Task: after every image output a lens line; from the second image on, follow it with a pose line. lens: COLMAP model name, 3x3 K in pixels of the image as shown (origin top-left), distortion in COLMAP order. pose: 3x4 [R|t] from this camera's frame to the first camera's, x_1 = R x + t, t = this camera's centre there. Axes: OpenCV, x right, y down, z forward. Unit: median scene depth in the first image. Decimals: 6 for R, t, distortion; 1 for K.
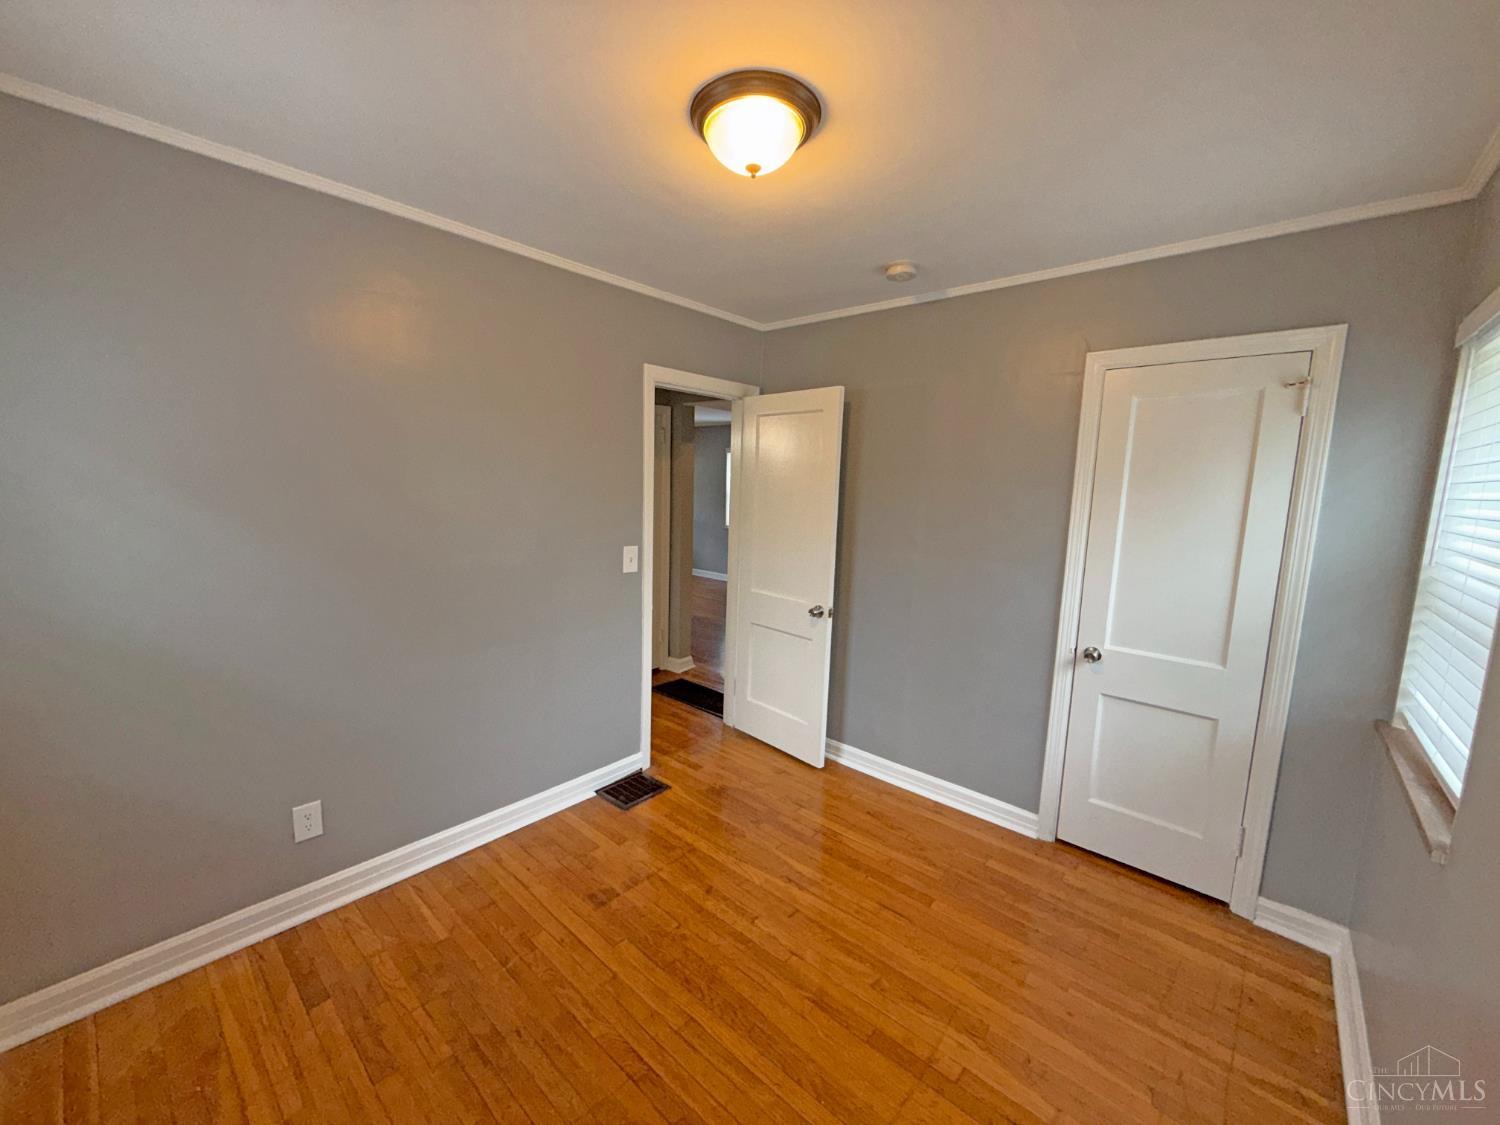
lens RADIAL K [[593.8, 0, 744.7], [0, 593.8, 561.3], [0, 0, 1]] dist [-0.000686, 0.000054]
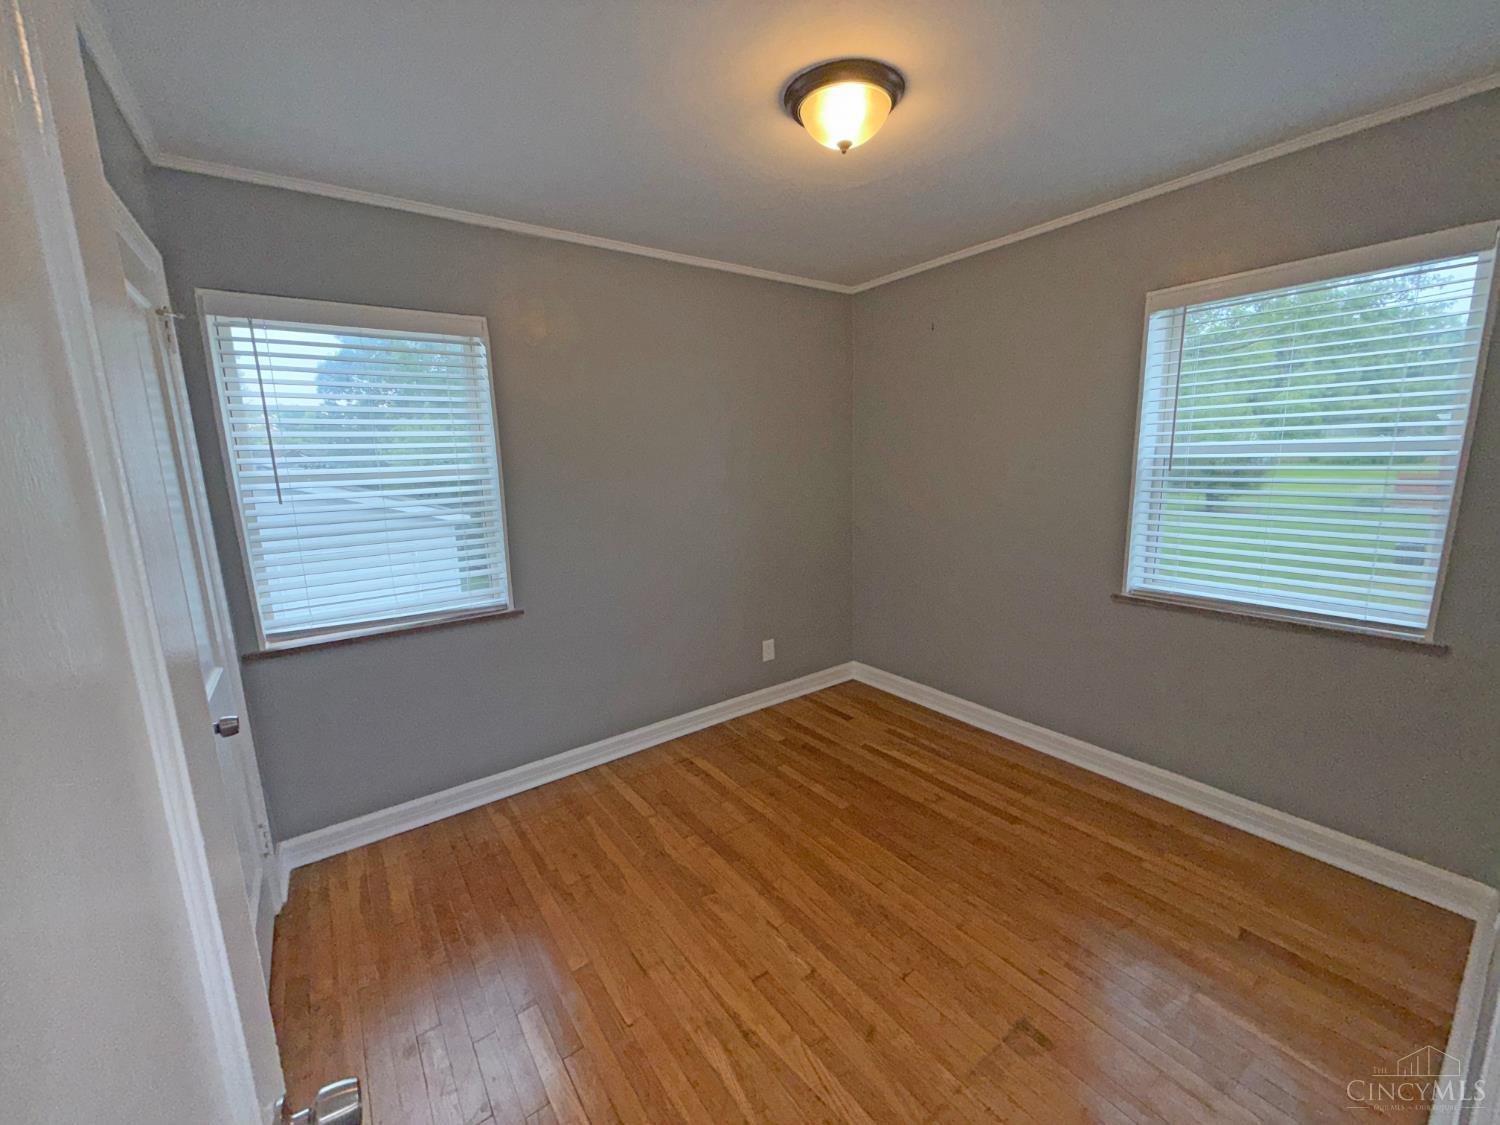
lens RADIAL K [[593.8, 0, 744.7], [0, 593.8, 561.3], [0, 0, 1]] dist [-0.000686, 0.000054]
pose [[-0.976391, -0.037575, 0.212718, -0.047934], [0.031417, 0.949581, 0.311944, -0.192909], [-0.213714, 0.311262, -0.925982, 1.635420]]
